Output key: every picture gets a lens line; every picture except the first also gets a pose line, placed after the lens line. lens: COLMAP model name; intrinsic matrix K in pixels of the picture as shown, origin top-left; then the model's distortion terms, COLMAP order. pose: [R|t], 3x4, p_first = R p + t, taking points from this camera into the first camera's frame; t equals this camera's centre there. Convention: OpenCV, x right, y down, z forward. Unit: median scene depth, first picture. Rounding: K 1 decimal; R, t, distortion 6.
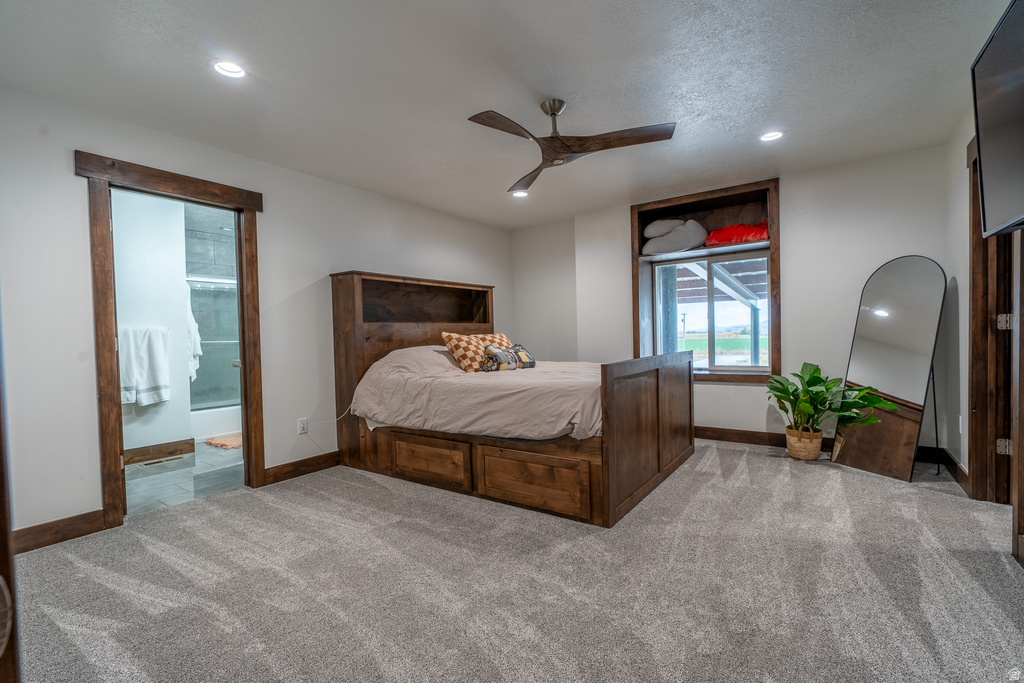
lens RADIAL K [[460.4, 0, 506.2], [0, 460.4, 345.6], [0, 0, 1]] dist [0.000136, 0.000577]
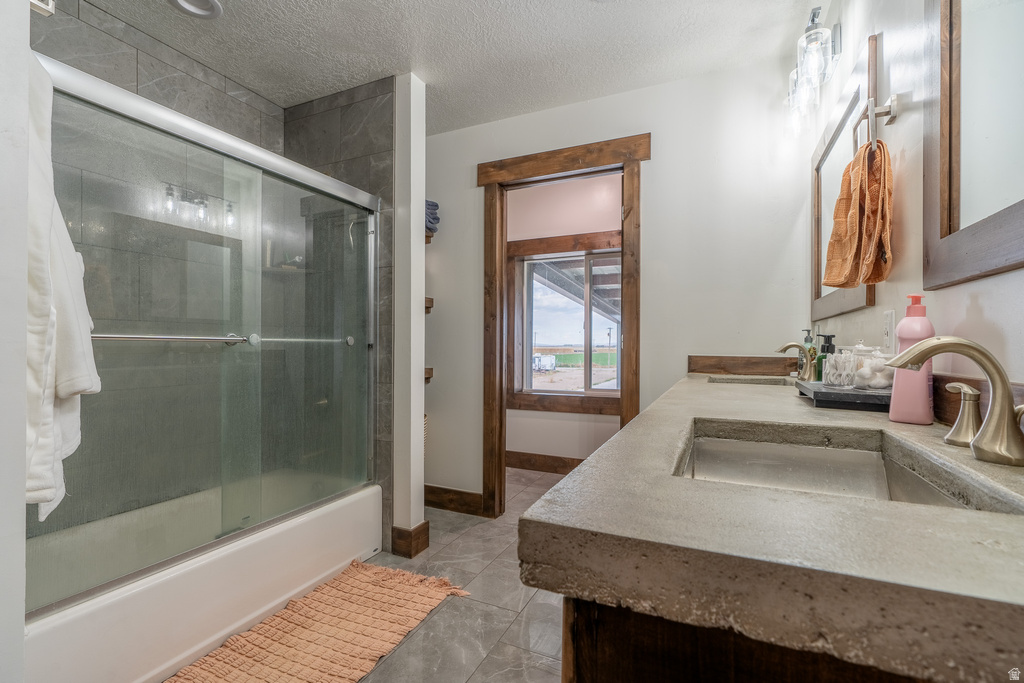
lens RADIAL K [[460.4, 0, 506.2], [0, 460.4, 345.6], [0, 0, 1]] dist [0.000136, 0.000577]
pose [[0.983148, 0.029197, 0.180463, -0.502073], [-0.024689, 0.999326, -0.027177, -0.002763], [-0.181135, 0.022264, 0.983206, 0.735708]]
